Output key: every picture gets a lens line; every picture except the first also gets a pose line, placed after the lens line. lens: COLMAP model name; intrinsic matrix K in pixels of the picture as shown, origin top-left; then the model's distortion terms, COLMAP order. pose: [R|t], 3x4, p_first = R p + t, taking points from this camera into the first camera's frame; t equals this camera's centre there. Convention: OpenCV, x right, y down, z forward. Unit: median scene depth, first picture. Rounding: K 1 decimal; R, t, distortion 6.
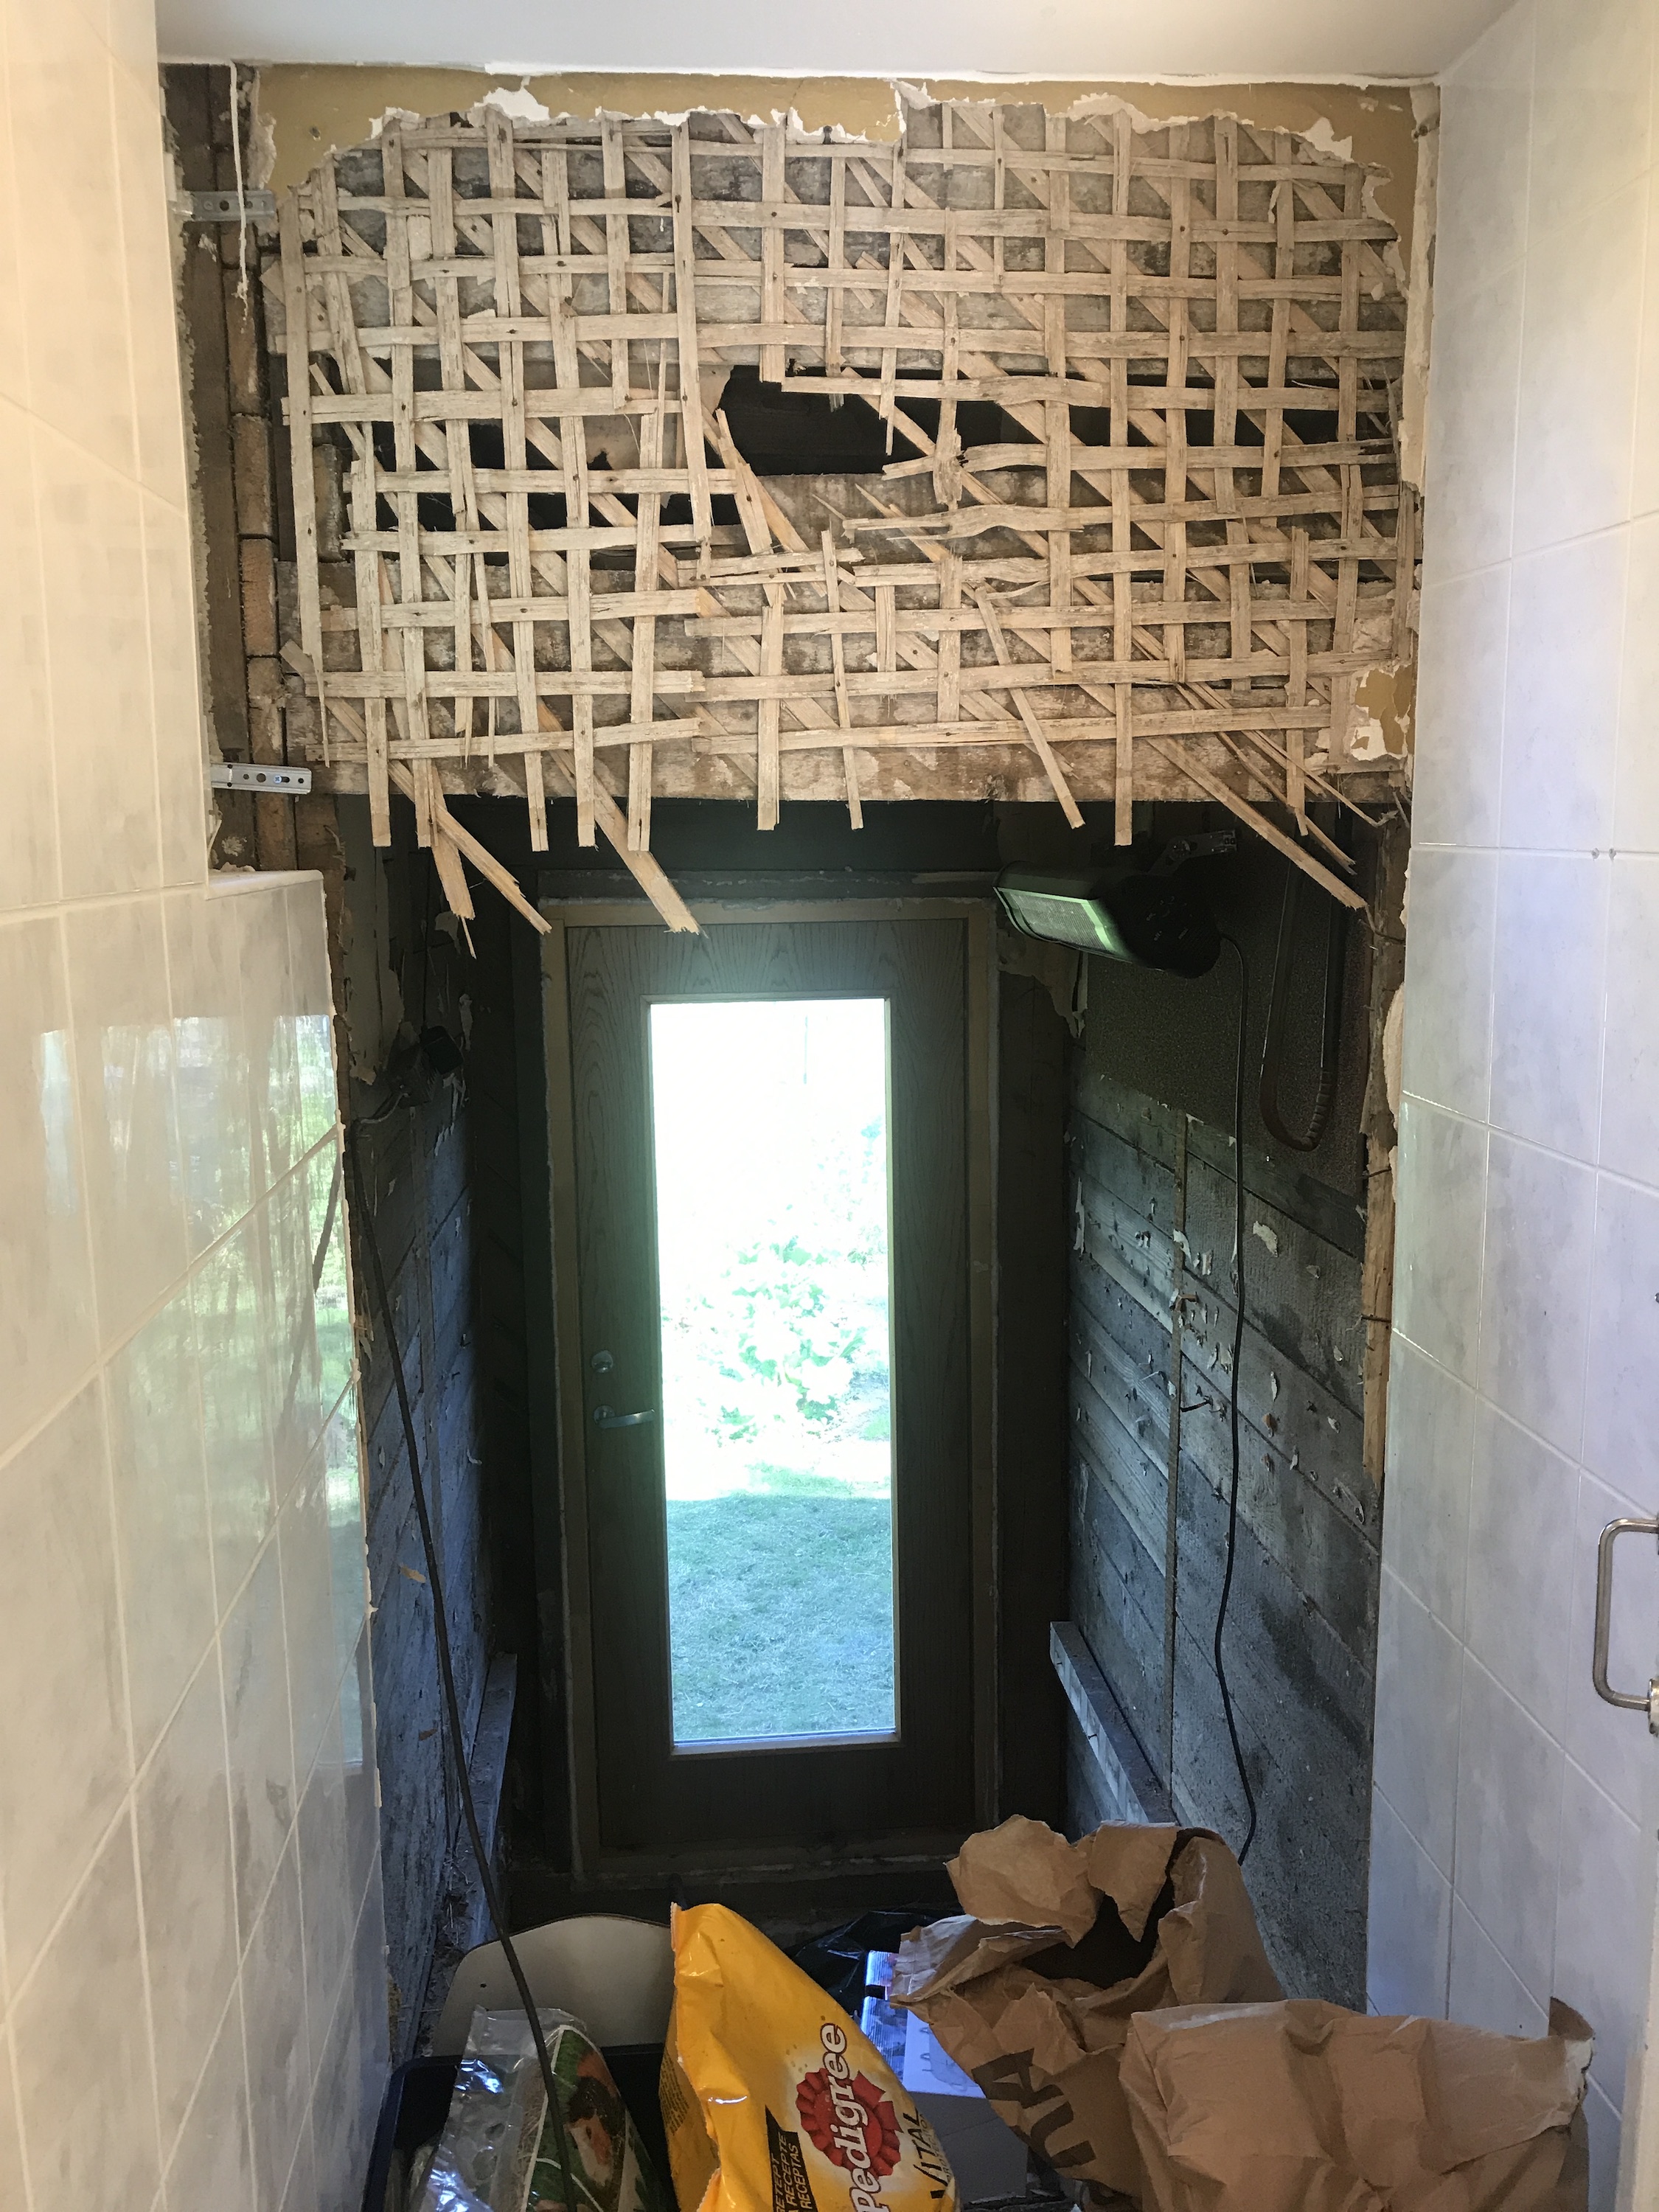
lens RADIAL K [[1819.9, 0, 826.6], [0, 1819.9, 1108.1], [0, 0, 1]] dist [0.005123, 0.008255]
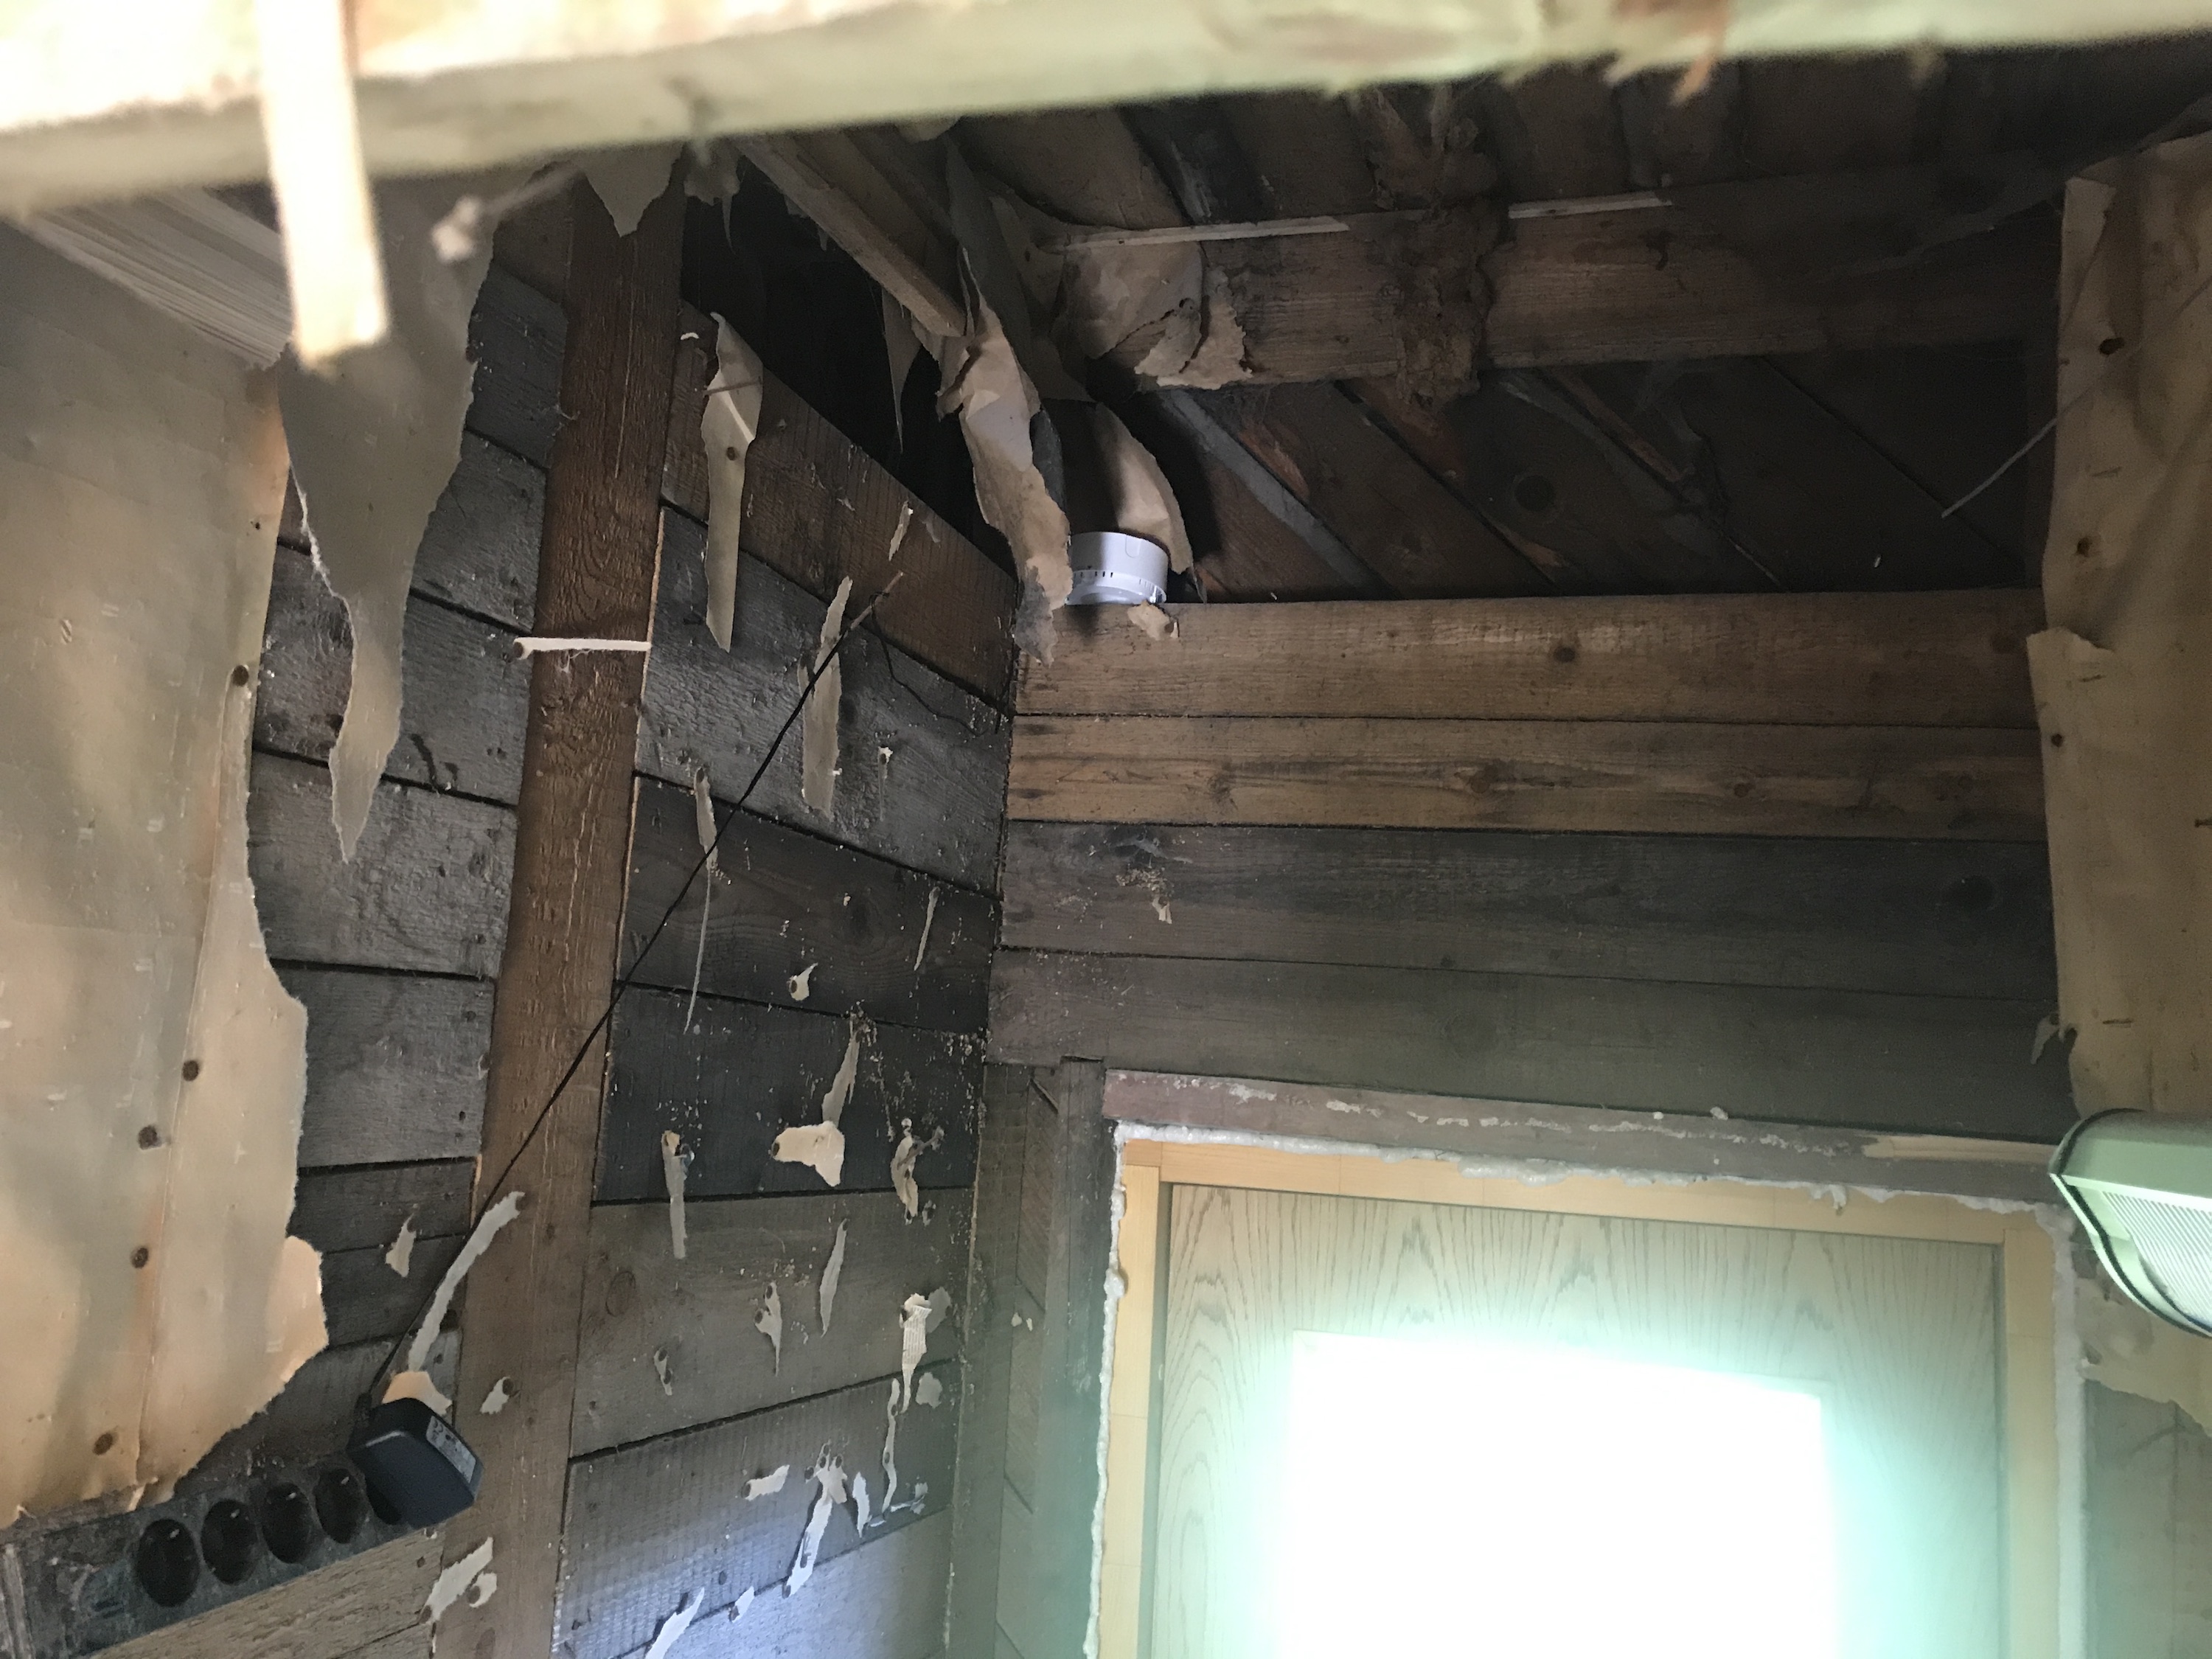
lens RADIAL K [[1819.9, 0, 1109.7], [0, 1819.9, 820.1], [0, 0, 1]] dist [0.005123, 0.008255]
pose [[0.918440, 0.012736, -0.395356, 0.051854], [-0.128129, 0.955173, -0.266883, -0.056313], [0.374234, 0.295773, 0.878901, 0.493319]]
